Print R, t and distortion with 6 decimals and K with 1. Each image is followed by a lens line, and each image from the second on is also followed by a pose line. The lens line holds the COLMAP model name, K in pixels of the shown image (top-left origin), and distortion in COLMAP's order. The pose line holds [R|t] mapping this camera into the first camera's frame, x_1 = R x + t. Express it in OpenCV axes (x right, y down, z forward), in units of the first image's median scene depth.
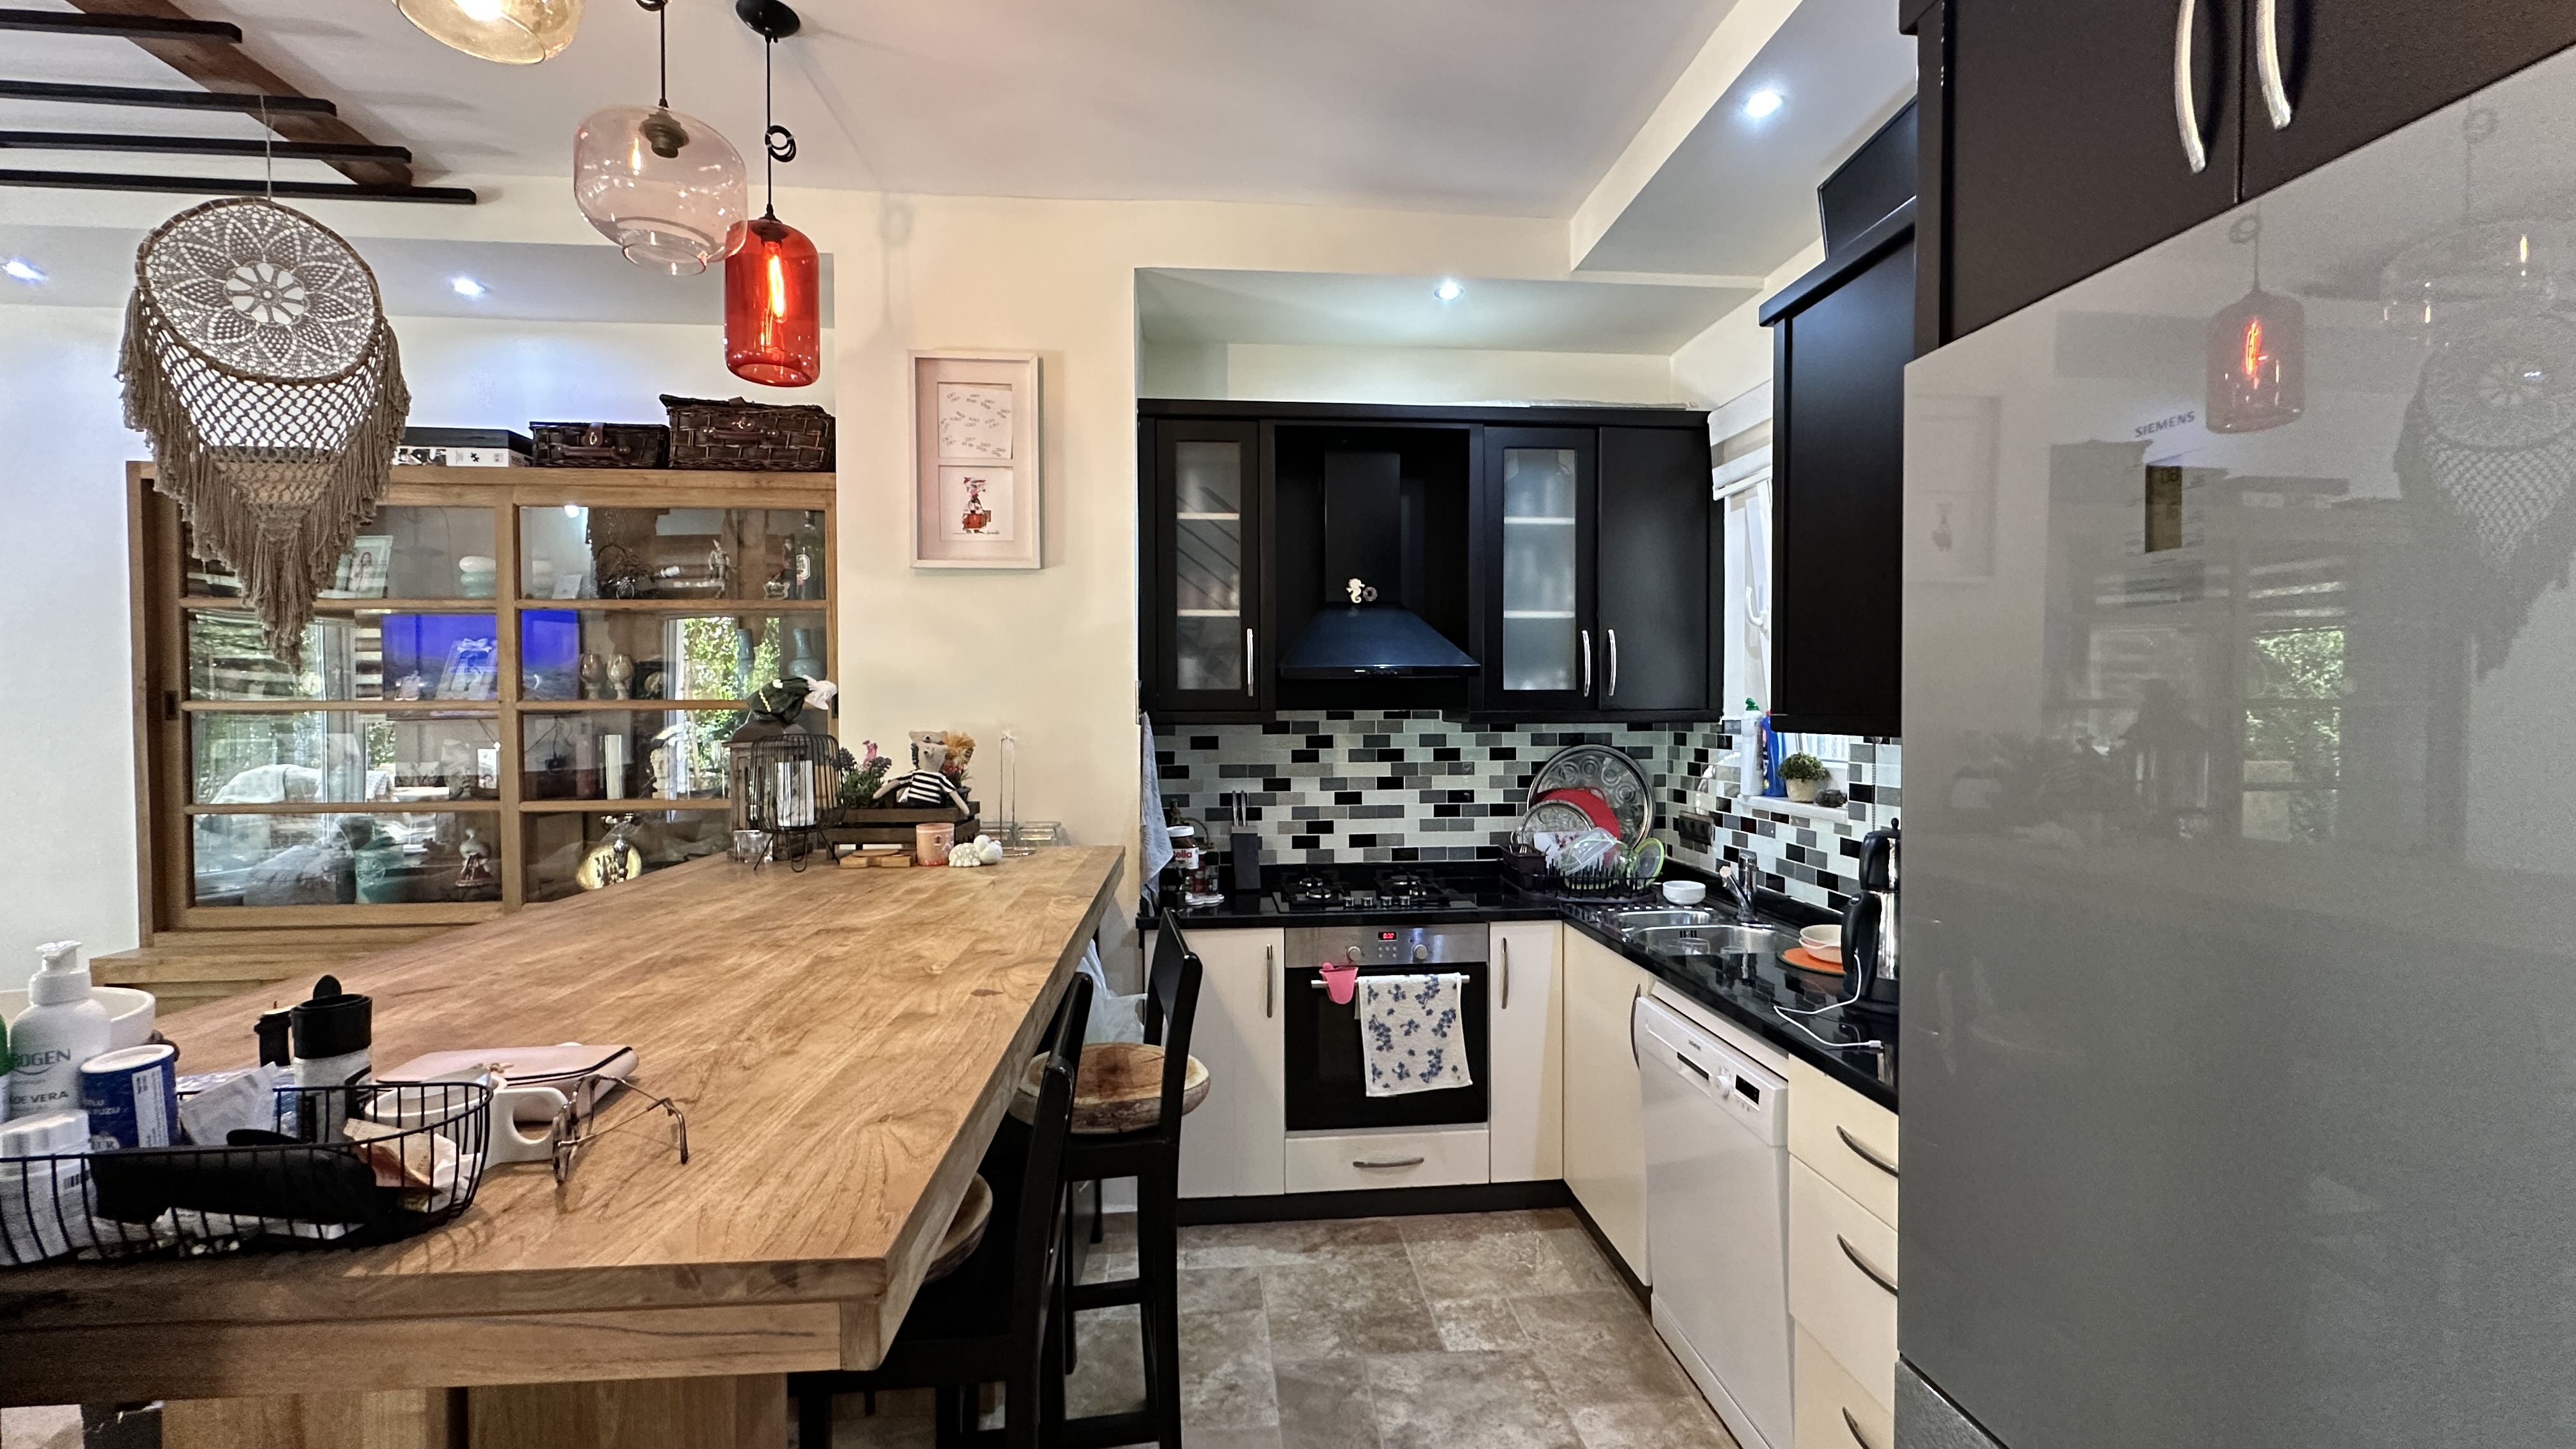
lens RADIAL K [[1037.9, 0, 1295.4], [0, 1037.9, 719.9], [0, 0, 1]] dist [-0.018612, 0.008558]
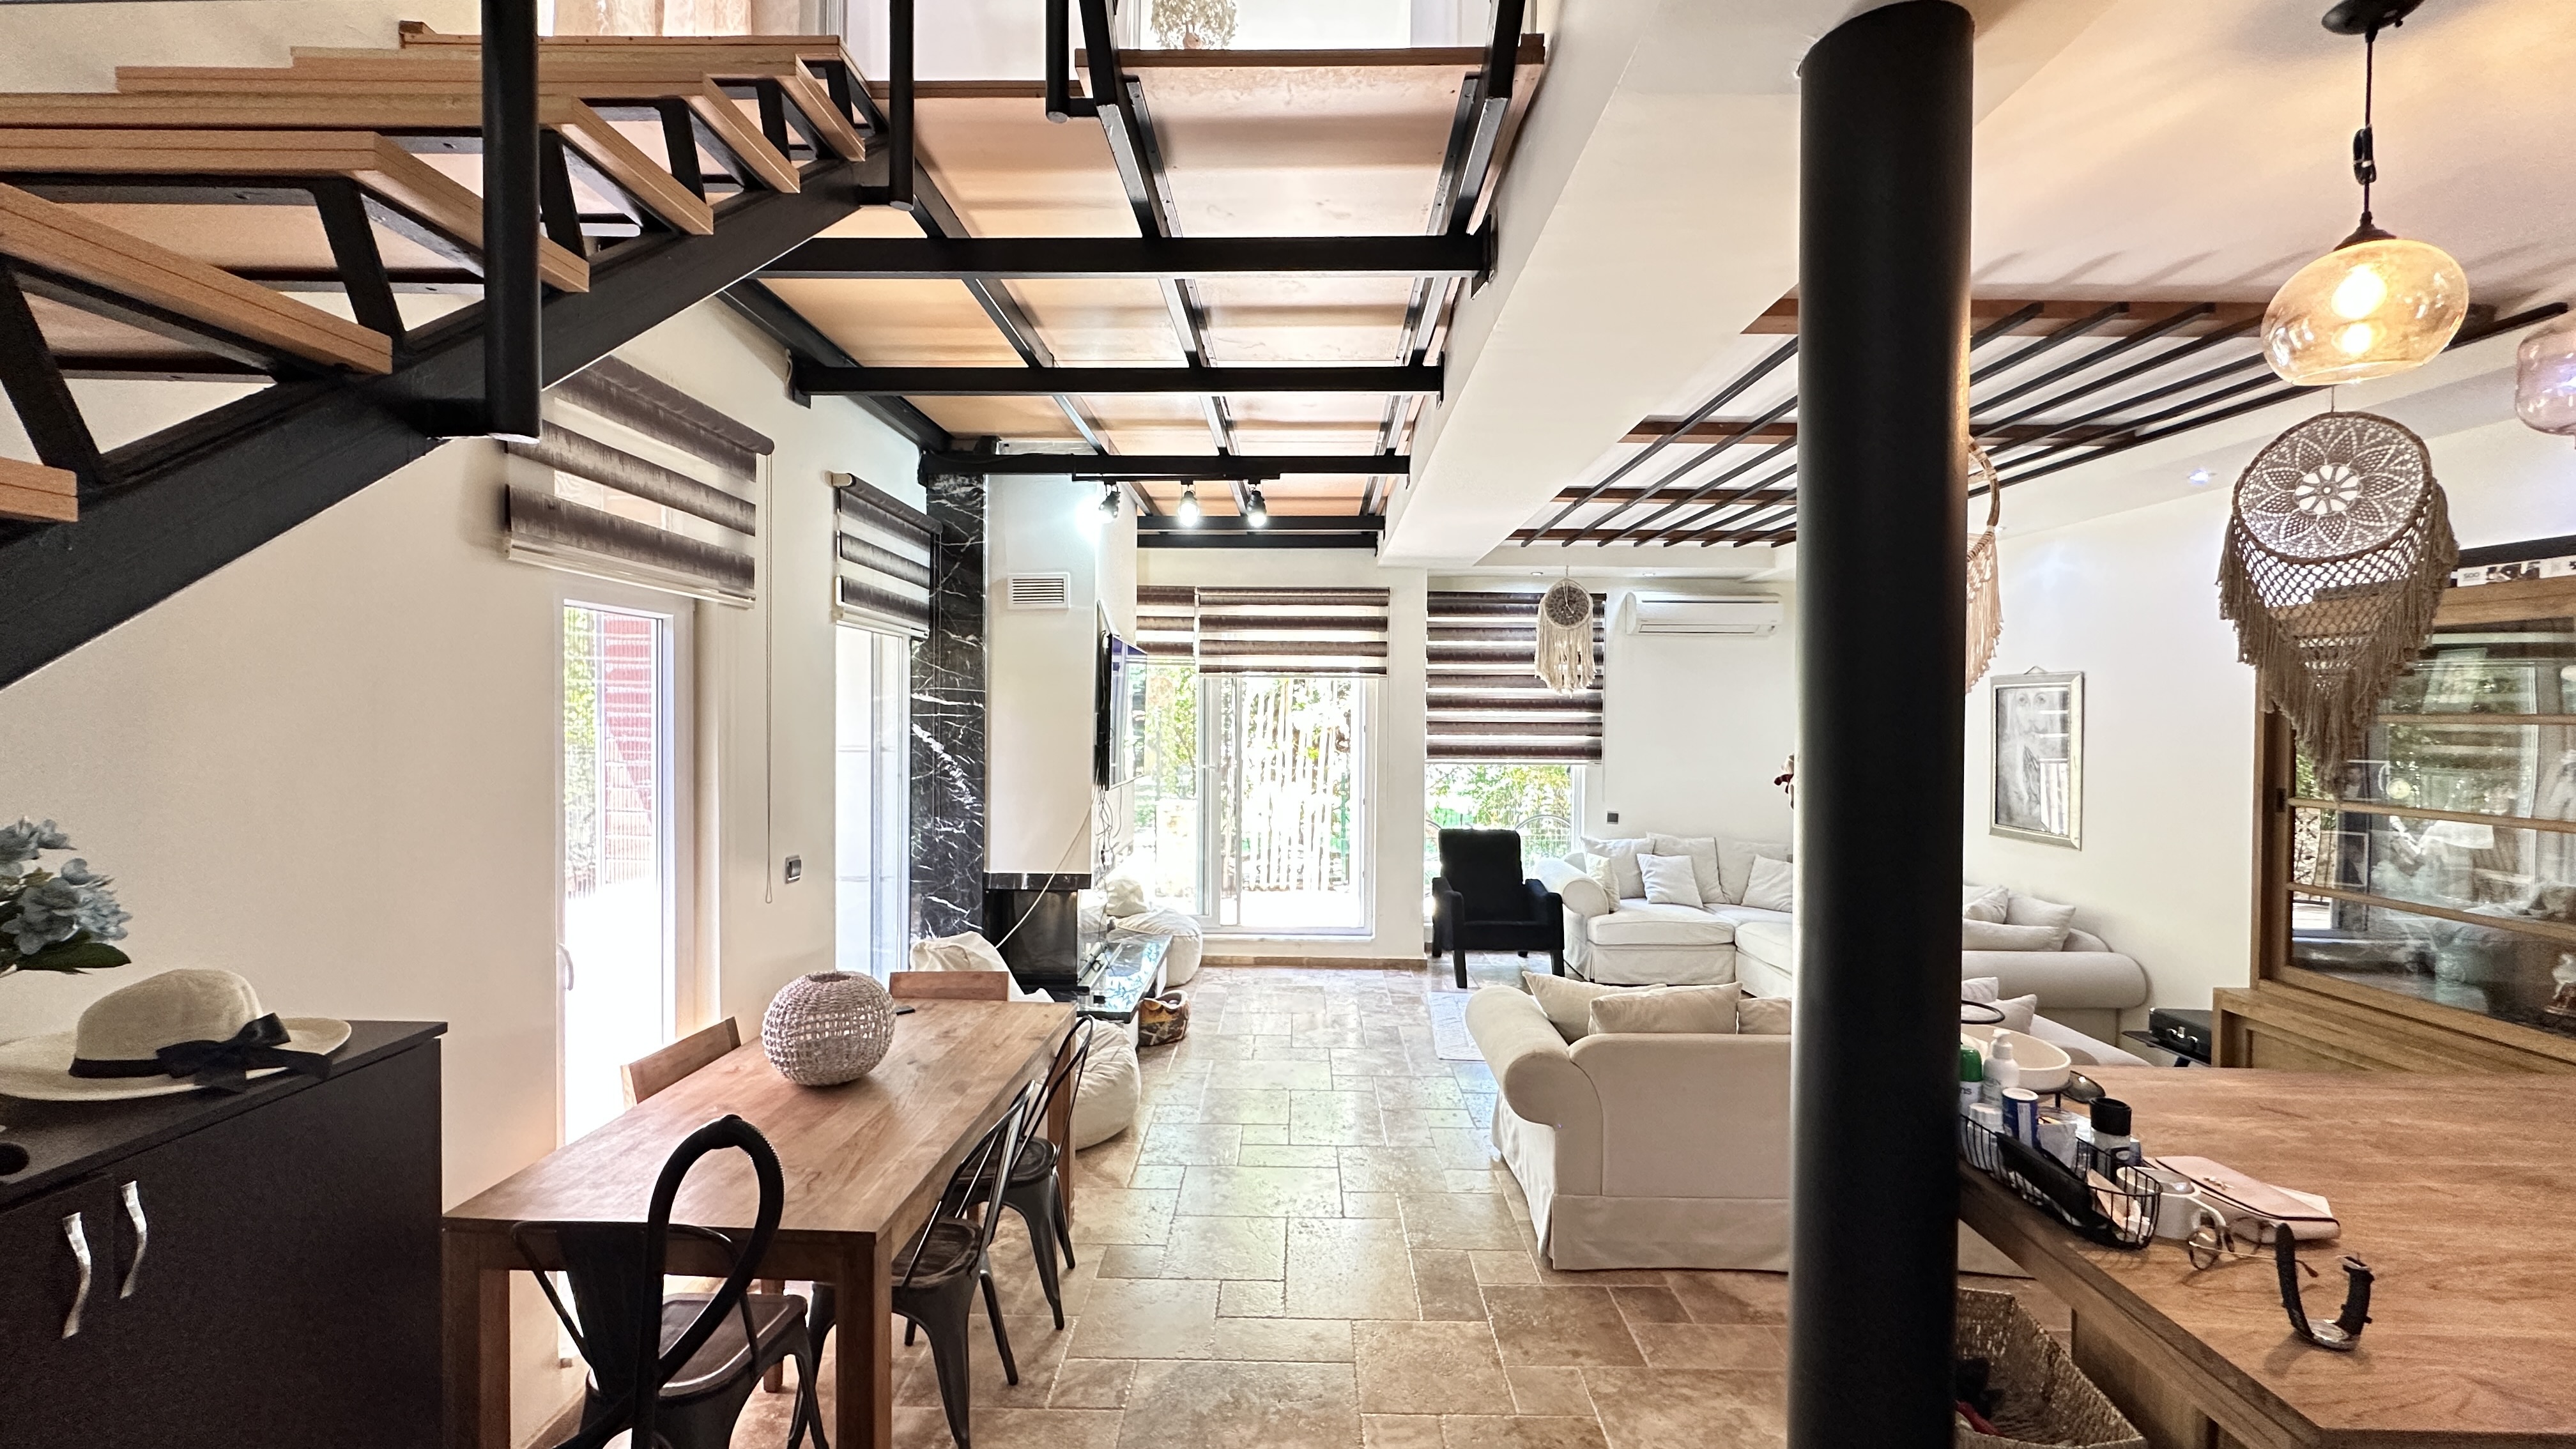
lens RADIAL K [[1037.9, 0, 1295.4], [0, 1037.9, 719.9], [0, 0, 1]] dist [-0.018612, 0.008558]
pose [[-0.101683, 0.014276, -0.994714, 0.341926], [-0.019915, 0.999667, 0.016383, -0.136990], [0.994617, 0.021475, -0.101365, -0.089398]]
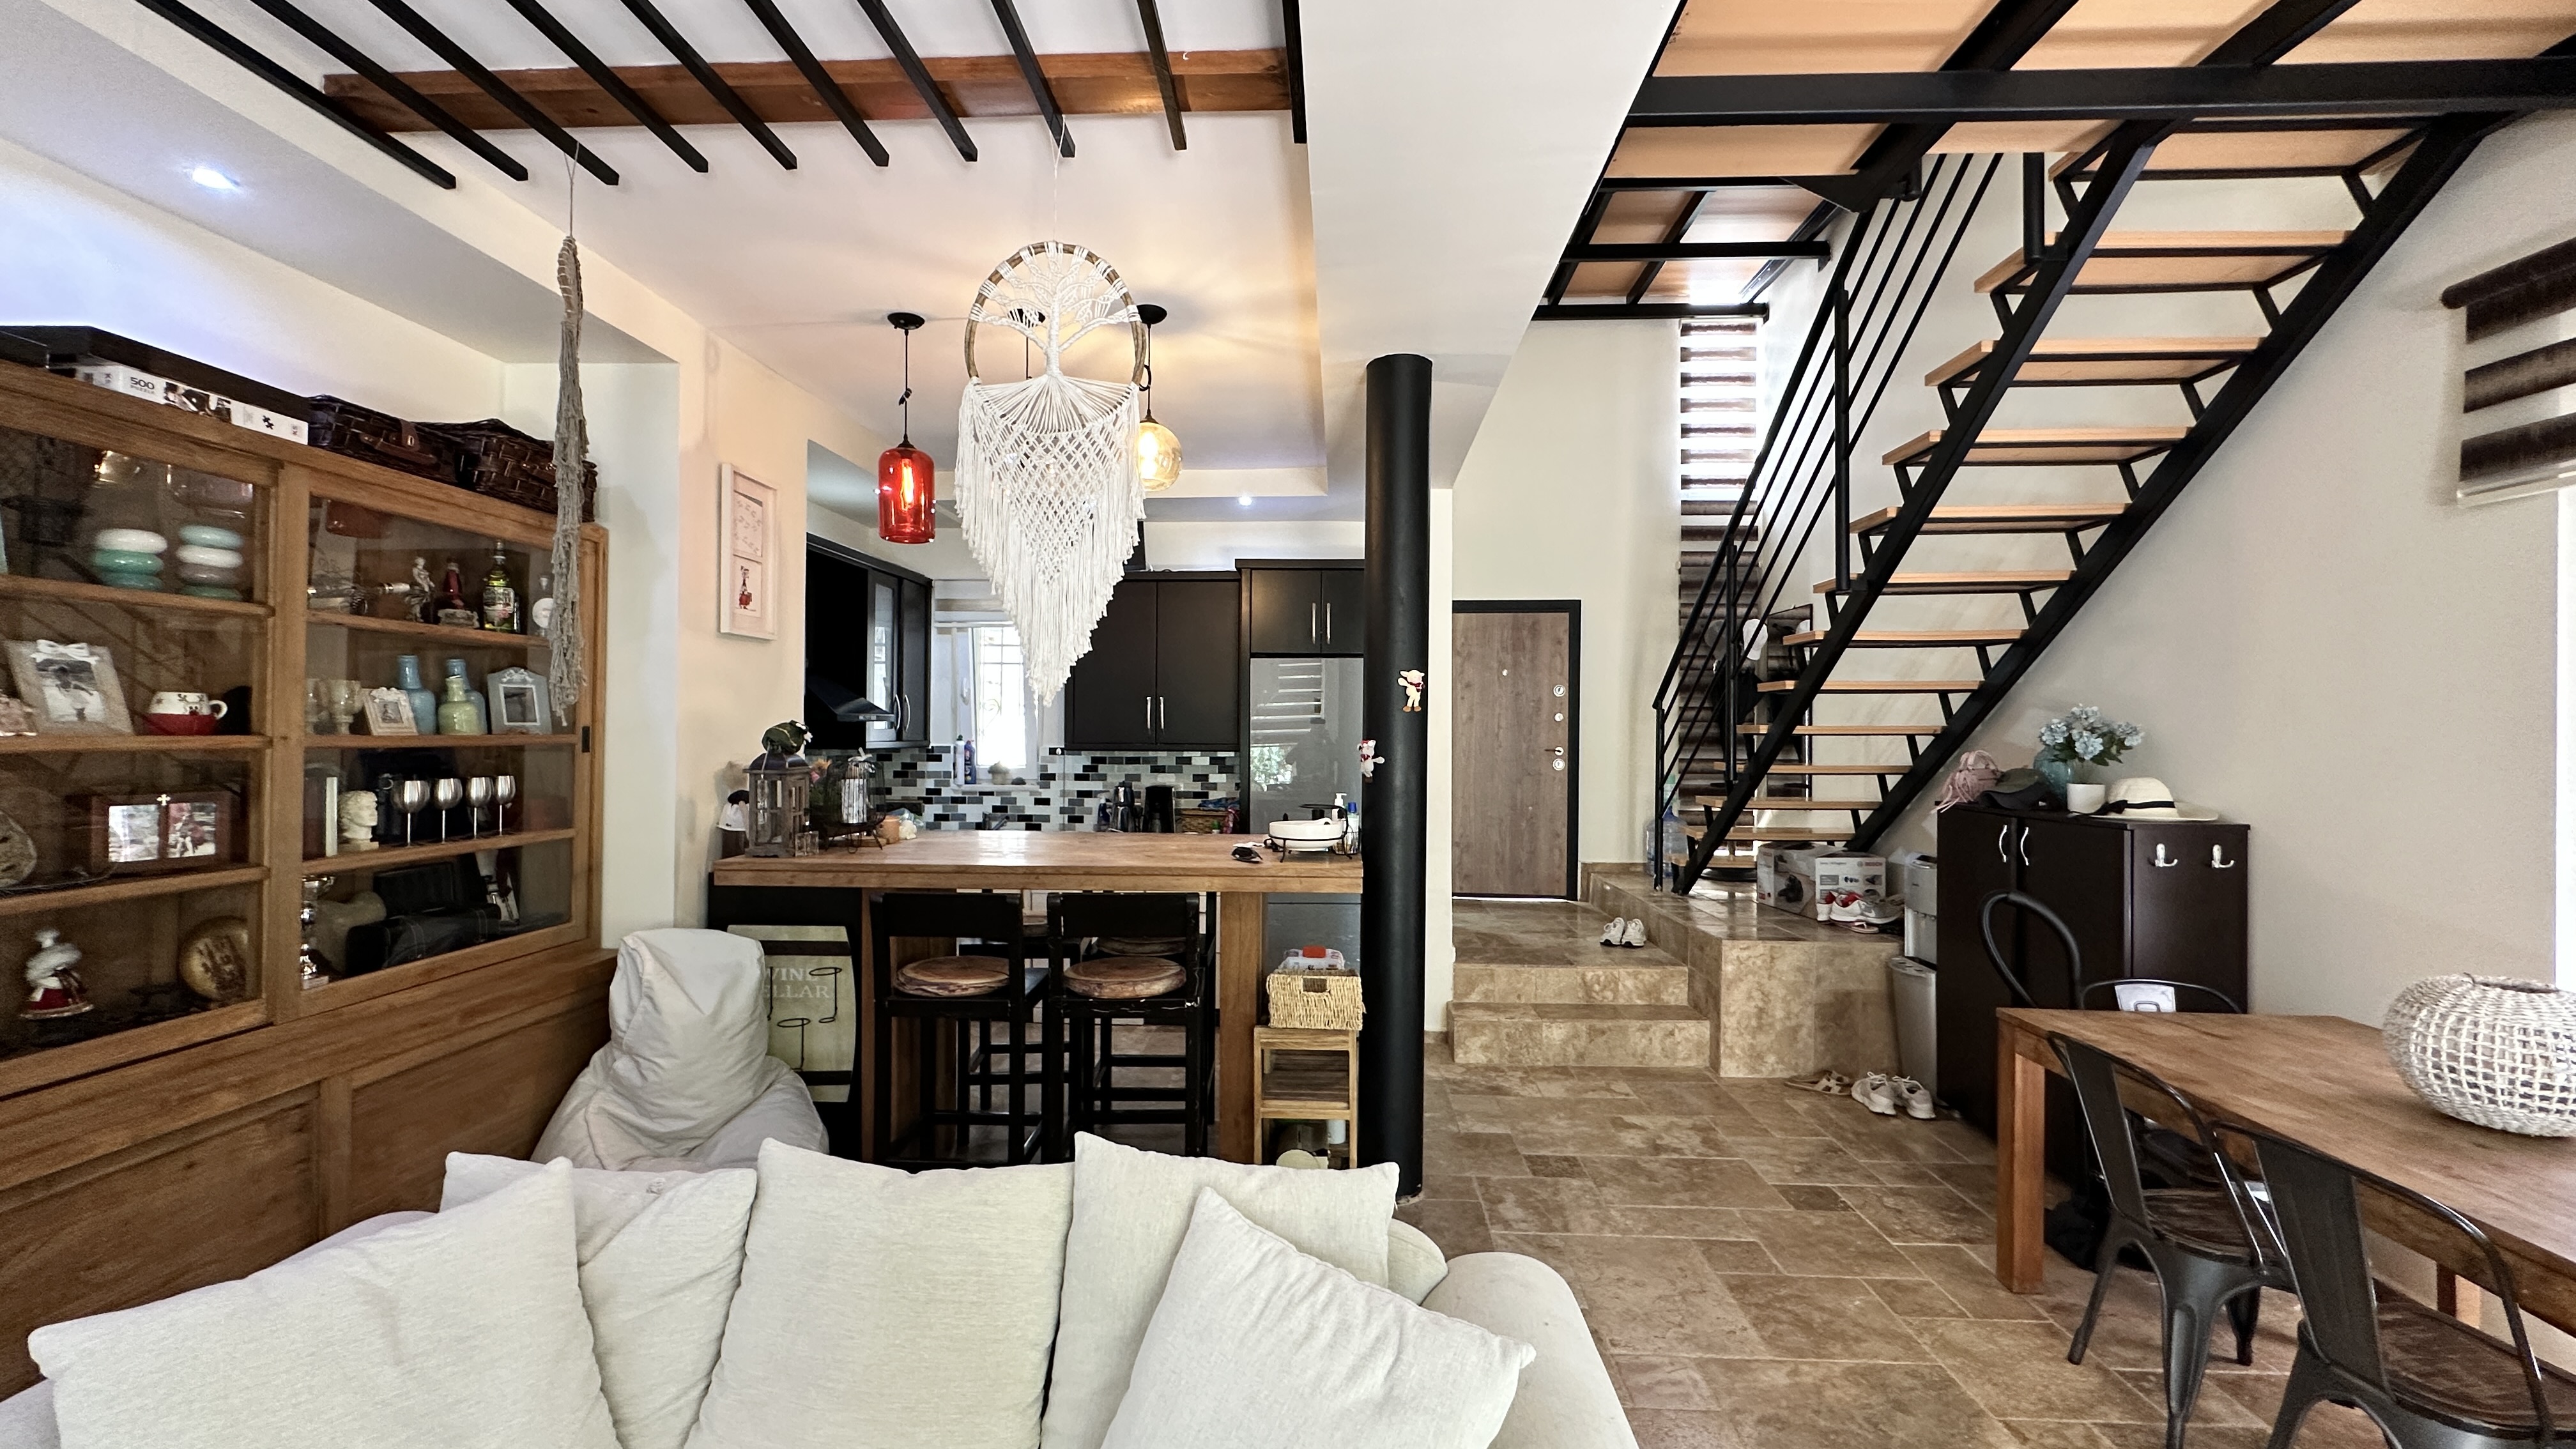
lens RADIAL K [[1037.9, 0, 1295.4], [0, 1037.9, 719.9], [0, 0, 1]] dist [-0.018612, 0.008558]
pose [[0.126243, 0.015217, 0.991883, -1.901652], [0.009671, 0.999816, -0.016569, -0.013597], [-0.991952, 0.011685, 0.126073, 0.176331]]
